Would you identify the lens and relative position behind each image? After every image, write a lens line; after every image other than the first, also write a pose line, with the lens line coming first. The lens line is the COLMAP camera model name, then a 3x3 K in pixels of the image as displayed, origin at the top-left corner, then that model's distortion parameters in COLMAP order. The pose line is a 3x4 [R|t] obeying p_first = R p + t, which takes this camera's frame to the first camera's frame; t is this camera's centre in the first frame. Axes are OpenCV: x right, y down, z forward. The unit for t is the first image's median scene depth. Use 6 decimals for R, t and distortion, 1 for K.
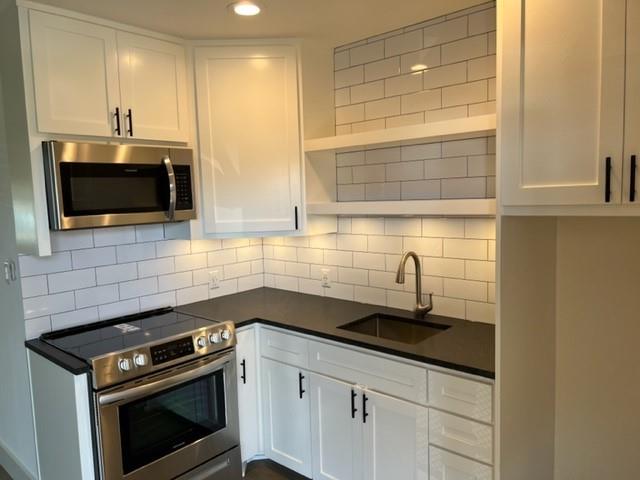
lens RADIAL K [[476.4, 0, 315.7], [0, 476.4, 225.3], [0, 0, 1]] dist [0.003680, -0.001581]
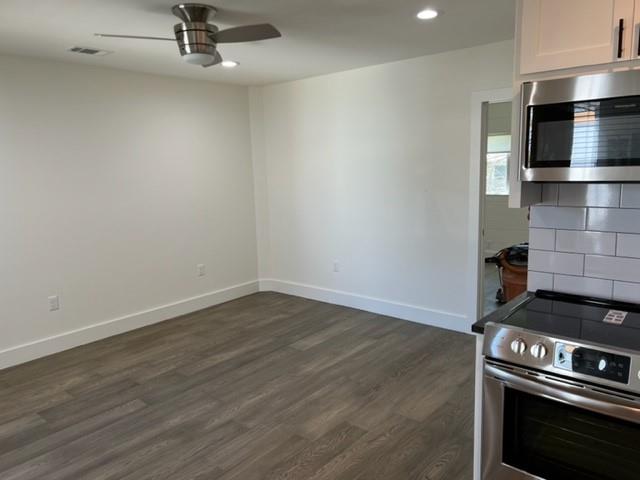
lens RADIAL K [[478.3, 0, 320.5], [0, 478.3, 239.4], [0, 0, 1]] dist [0.005264, 0.002004]
pose [[0.021105, 0.194386, -0.980698, 0.400059], [-0.034366, 0.980478, 0.193603, -0.049734], [0.999186, 0.029616, 0.027373, 0.623016]]
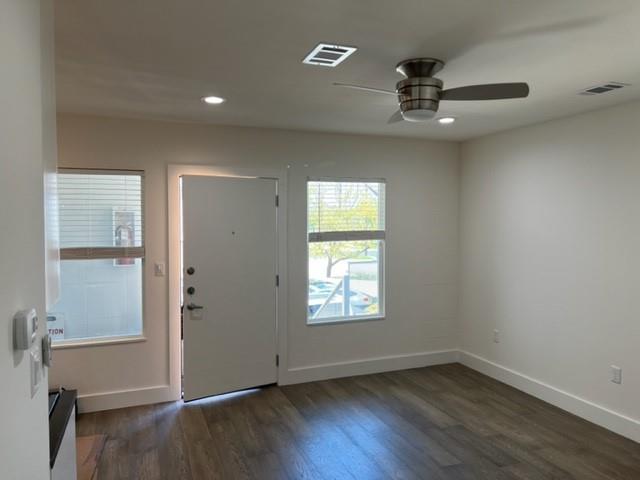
lens RADIAL K [[478.3, 0, 320.5], [0, 478.3, 239.4], [0, 0, 1]] dist [0.005264, 0.002004]
pose [[-0.891348, 0.013878, 0.453107, -1.074896], [0.060194, 0.994304, 0.087959, -0.072170], [-0.449305, 0.105677, -0.887106, 1.406974]]
